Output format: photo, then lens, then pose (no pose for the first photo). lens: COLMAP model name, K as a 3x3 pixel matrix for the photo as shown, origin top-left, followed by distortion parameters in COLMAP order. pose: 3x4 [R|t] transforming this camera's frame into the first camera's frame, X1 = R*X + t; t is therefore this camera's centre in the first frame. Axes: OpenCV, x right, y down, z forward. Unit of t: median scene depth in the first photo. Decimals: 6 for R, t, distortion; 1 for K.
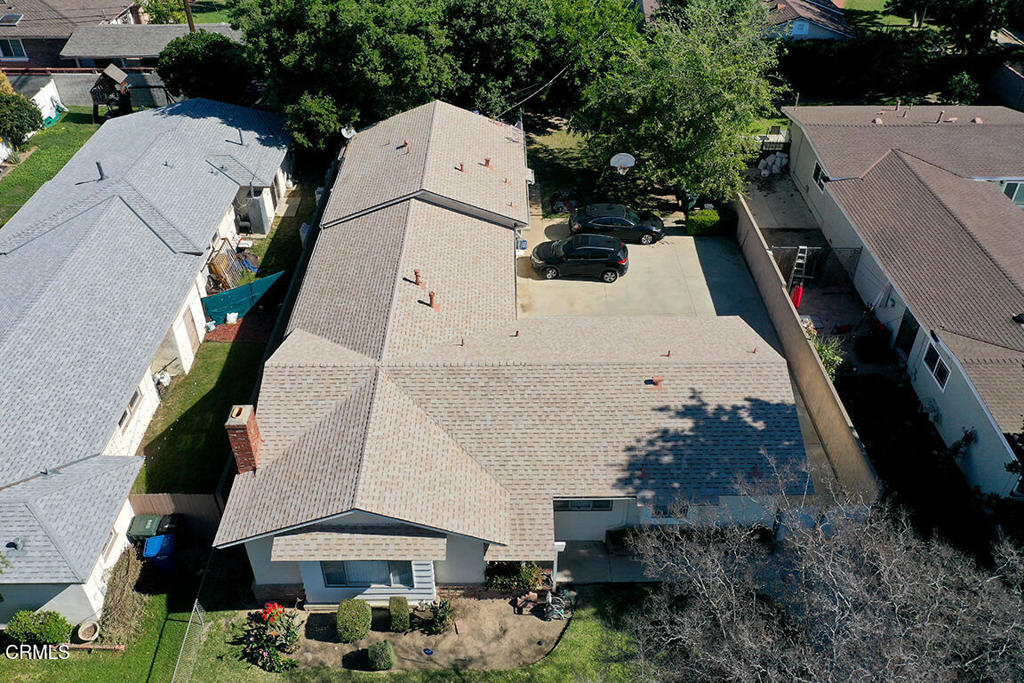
lens RADIAL K [[798.5, 0, 537.5], [0, 798.5, 356.6], [0, 0, 1]] dist [-0.001639, -0.002125]
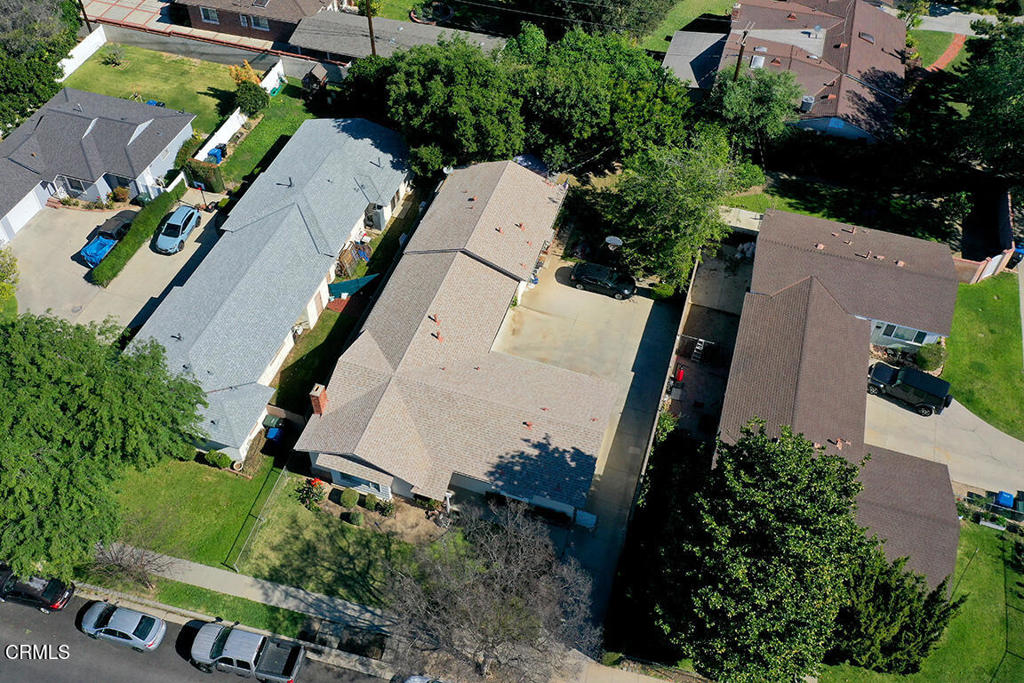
lens RADIAL K [[836.8, 0, 494.2], [0, 836.8, 344.0], [0, 0, 1]] dist [-0.002252, -0.001361]
pose [[0.938242, 0.258225, -0.230265, 0.389752], [-0.210747, 0.954376, 0.211546, -0.443907], [0.274386, -0.149954, 0.949856, -0.677882]]
